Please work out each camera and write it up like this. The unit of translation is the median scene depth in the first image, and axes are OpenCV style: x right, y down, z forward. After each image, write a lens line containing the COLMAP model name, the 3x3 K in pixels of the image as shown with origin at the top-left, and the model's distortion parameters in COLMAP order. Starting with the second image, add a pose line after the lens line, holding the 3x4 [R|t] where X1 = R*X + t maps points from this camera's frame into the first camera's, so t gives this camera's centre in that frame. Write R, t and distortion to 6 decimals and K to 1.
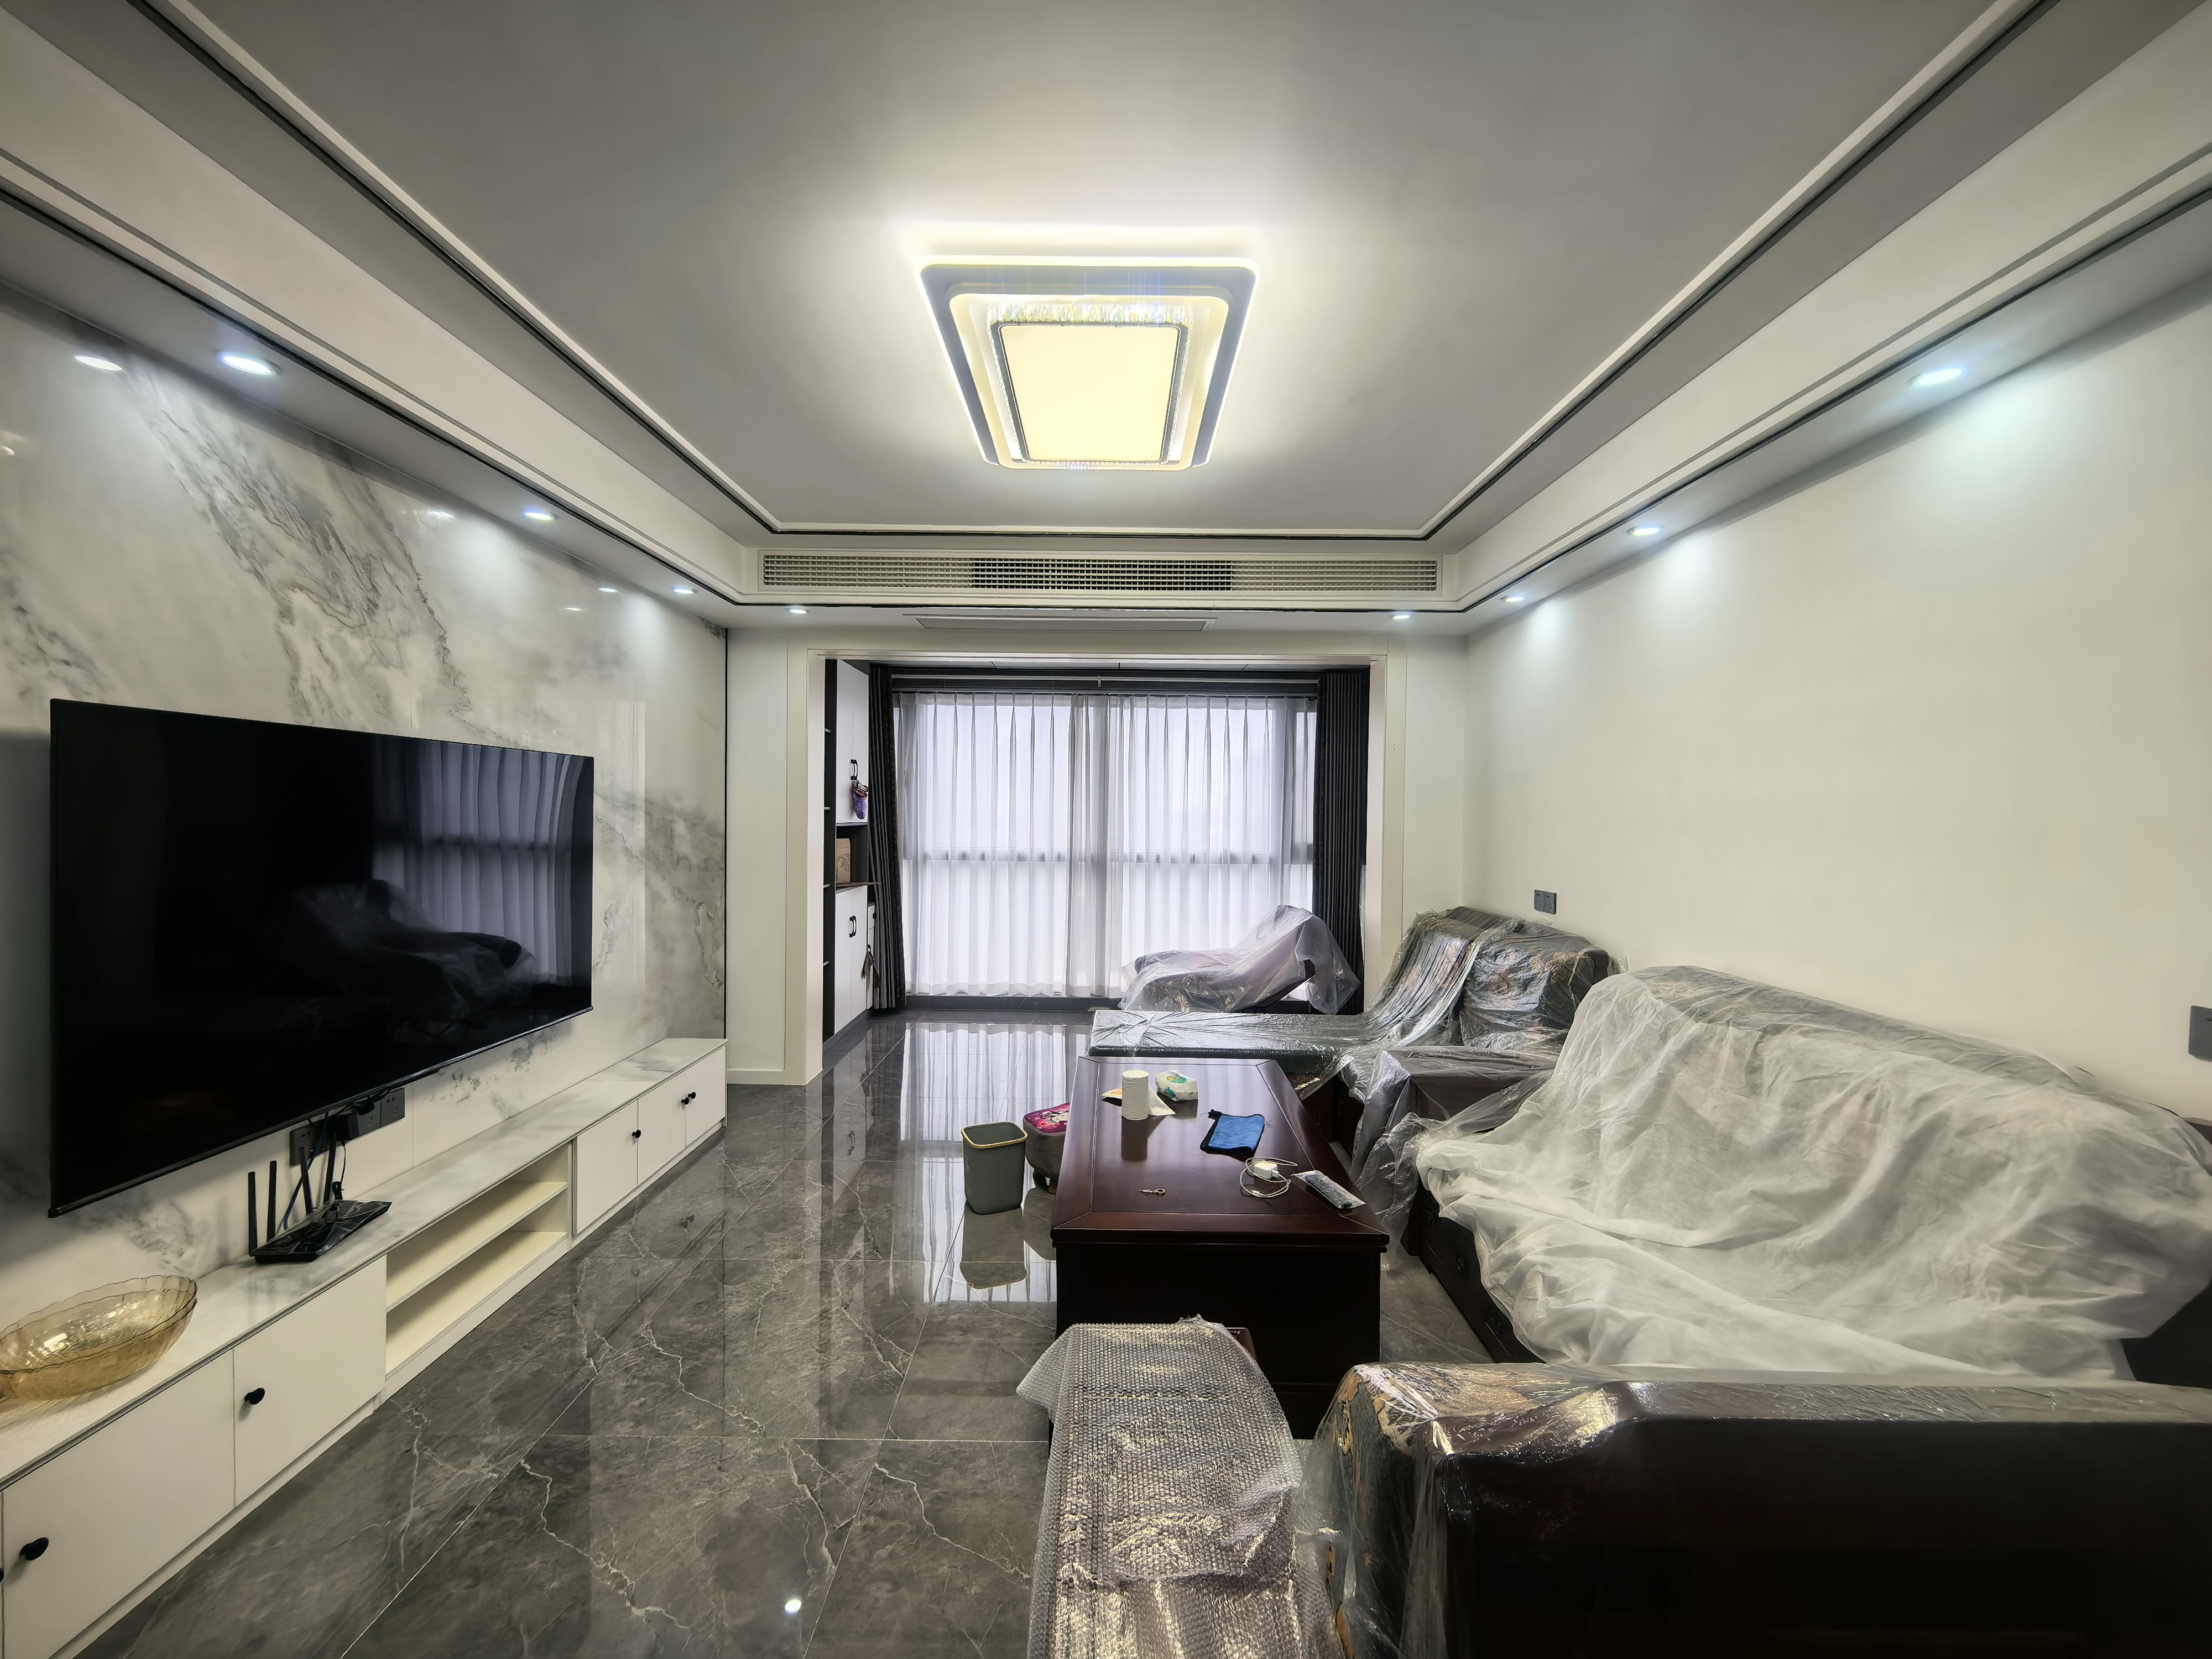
lens RADIAL K [[861.3, 0, 1106.0], [0, 861.3, 829.5], [0, 0, 1]] dist [0.000235, -0.001064]
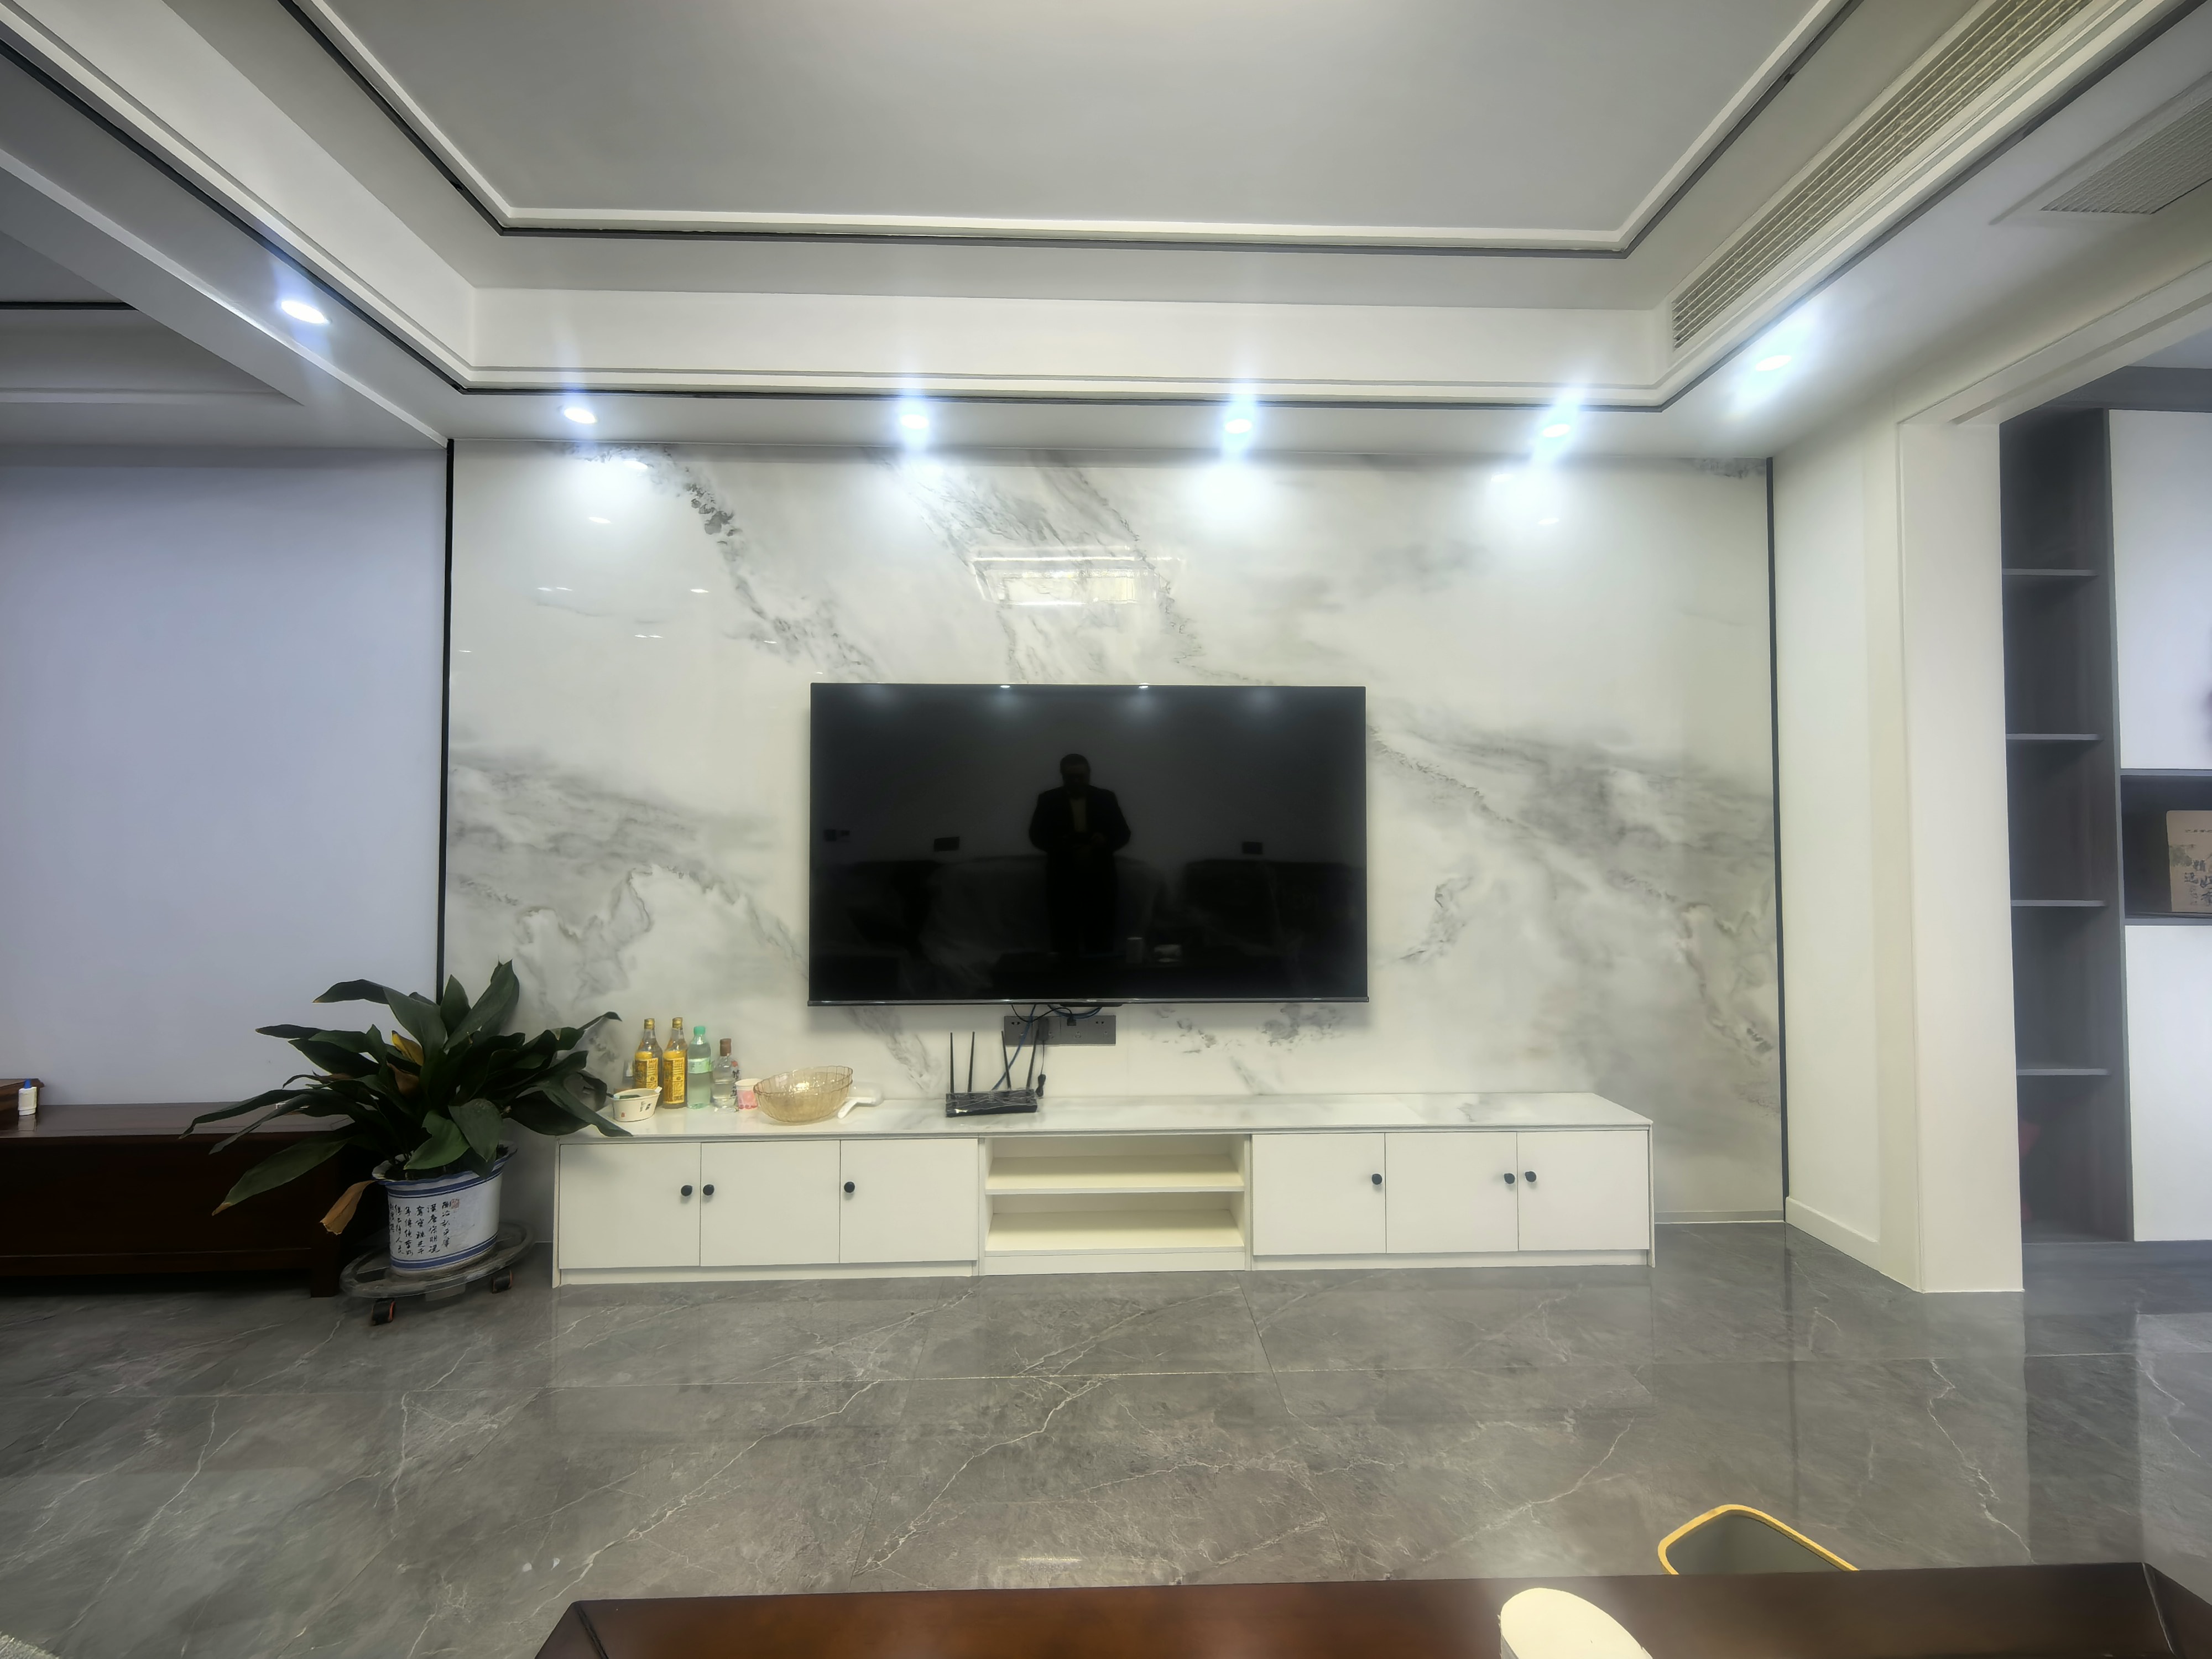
lens RADIAL K [[861.3, 0, 1106.0], [0, 861.3, 829.5], [0, 0, 1]] dist [0.000235, -0.001064]
pose [[0.034502, -0.037287, -0.998709, 0.236752], [-0.019096, 0.999097, -0.037961, 0.101704], [0.999222, 0.020381, 0.033758, 0.873078]]
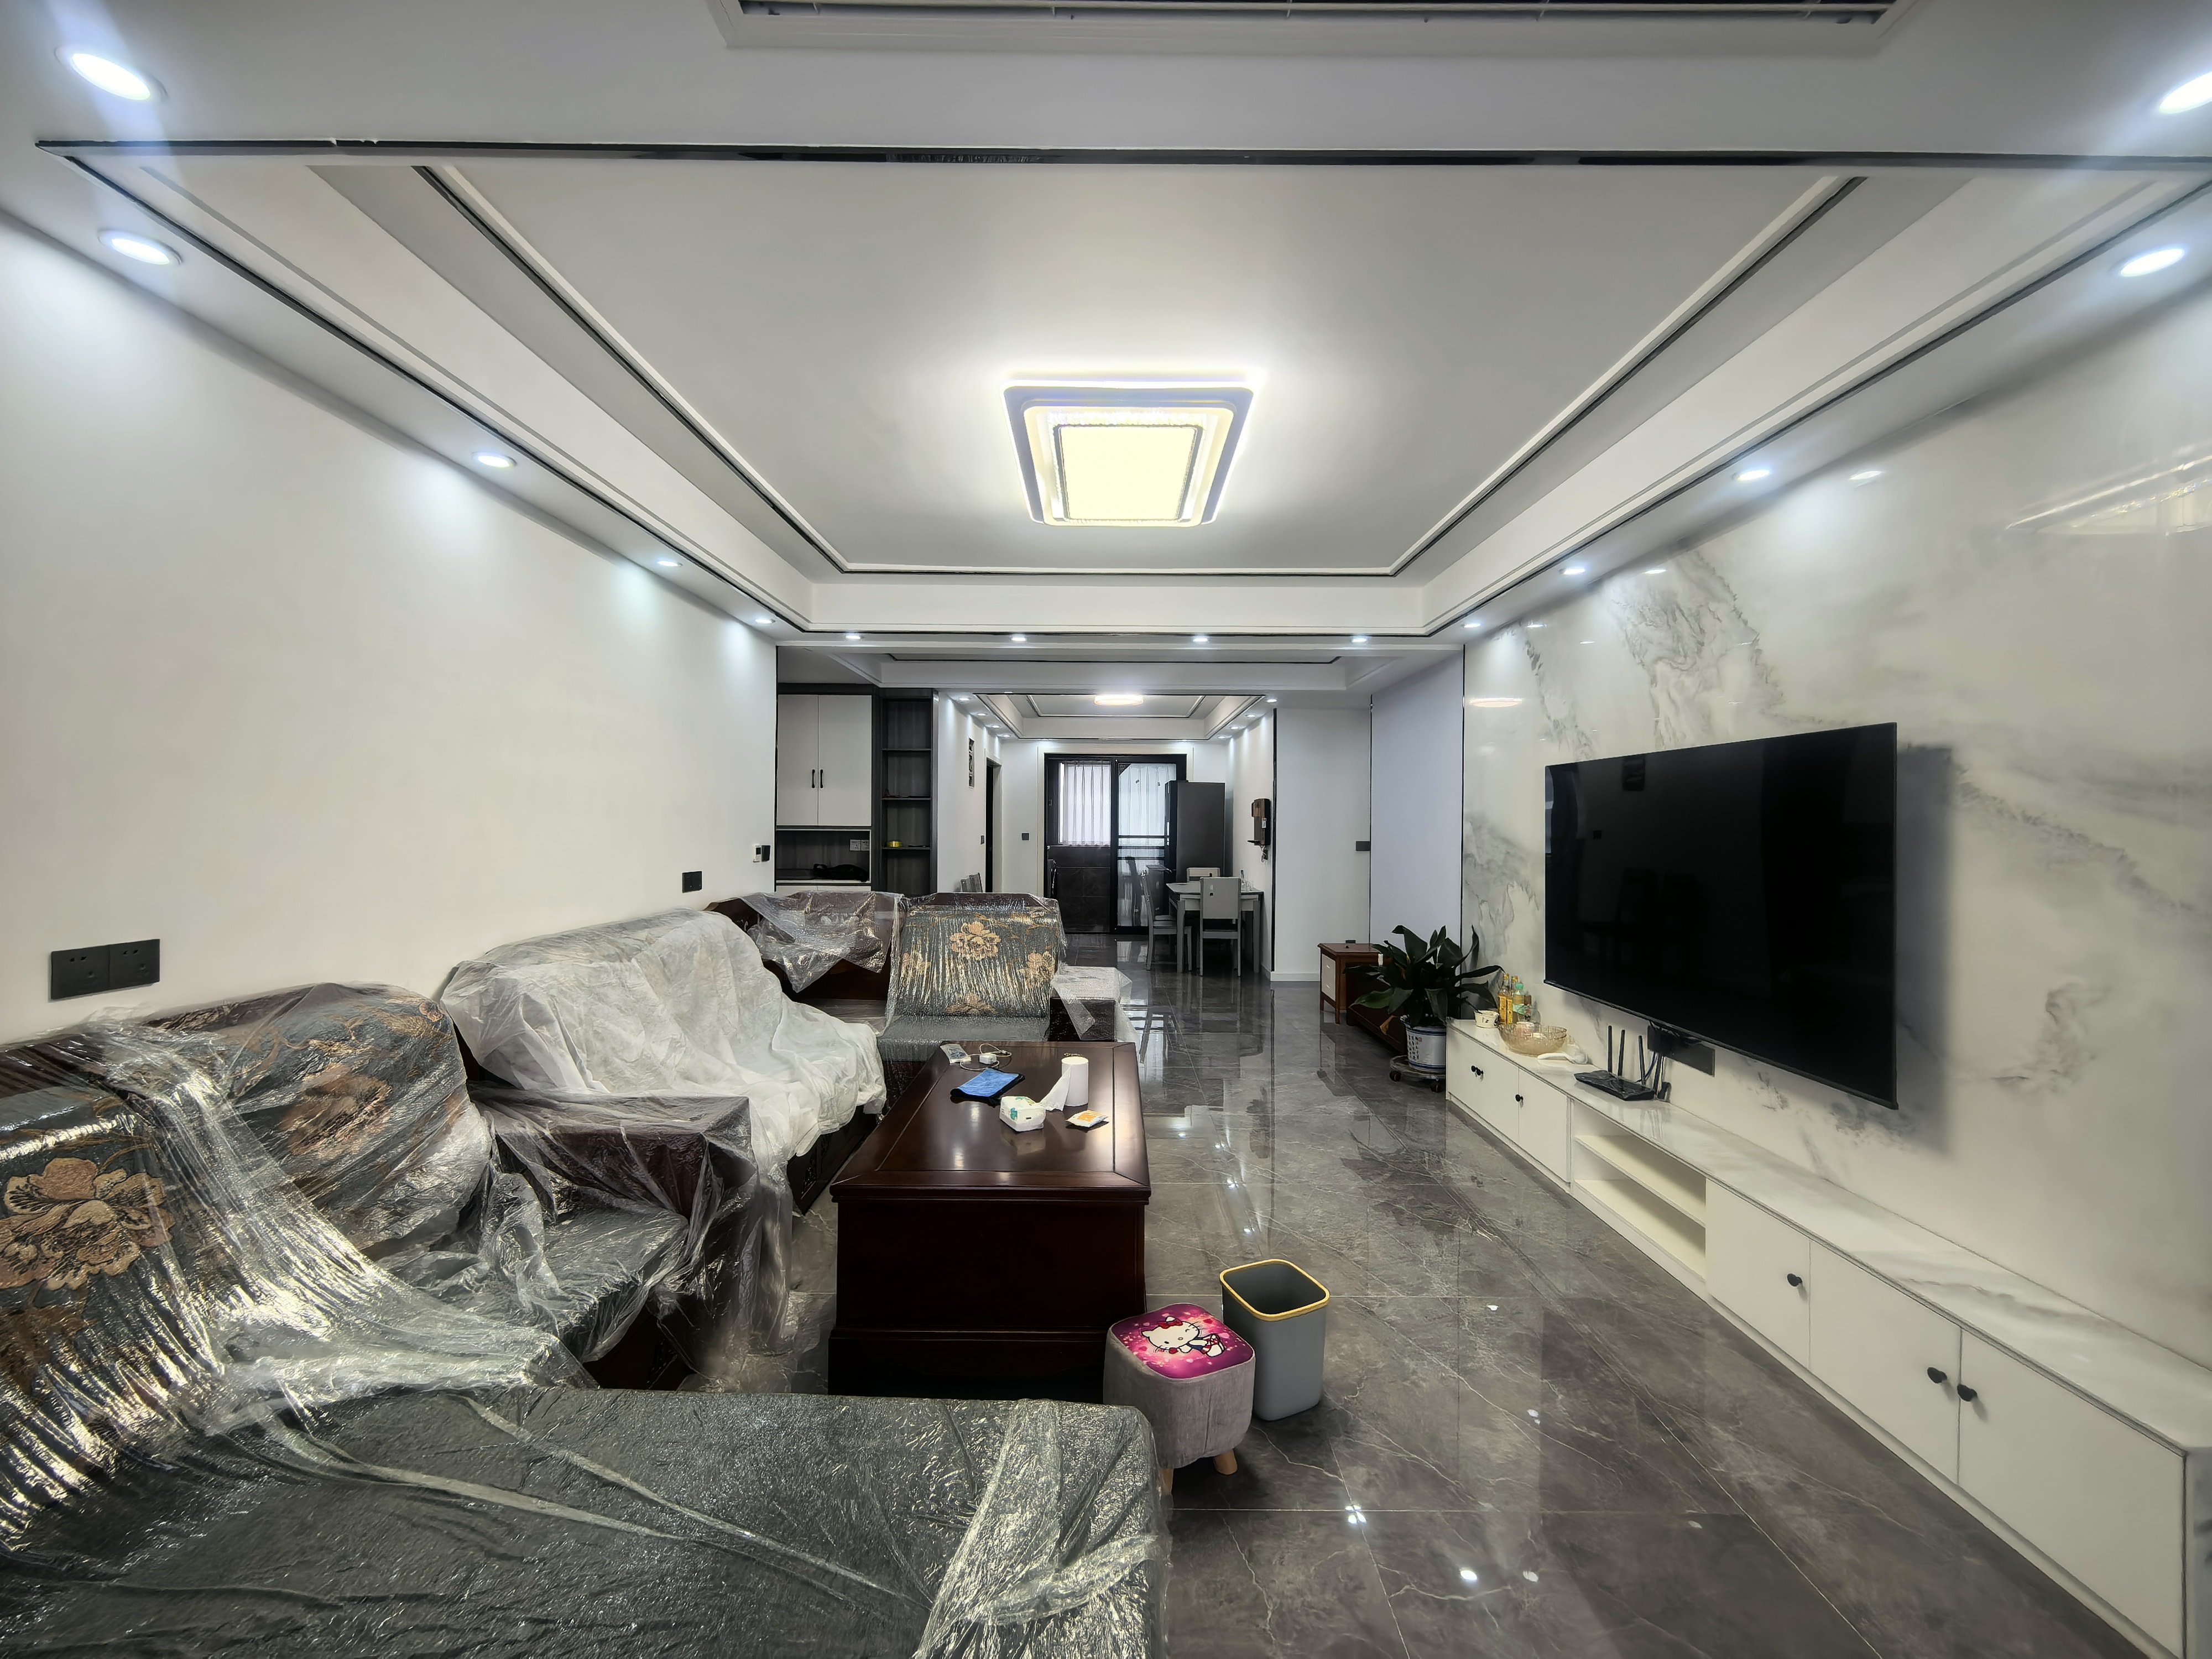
lens RADIAL K [[861.3, 0, 1106.0], [0, 861.3, 829.5], [0, 0, 1]] dist [0.000235, -0.001064]
pose [[-0.999814, -0.018450, -0.005580, 0.008094], [-0.018603, 0.999413, 0.028762, -0.012281], [0.005046, 0.028861, -0.999571, 1.972076]]
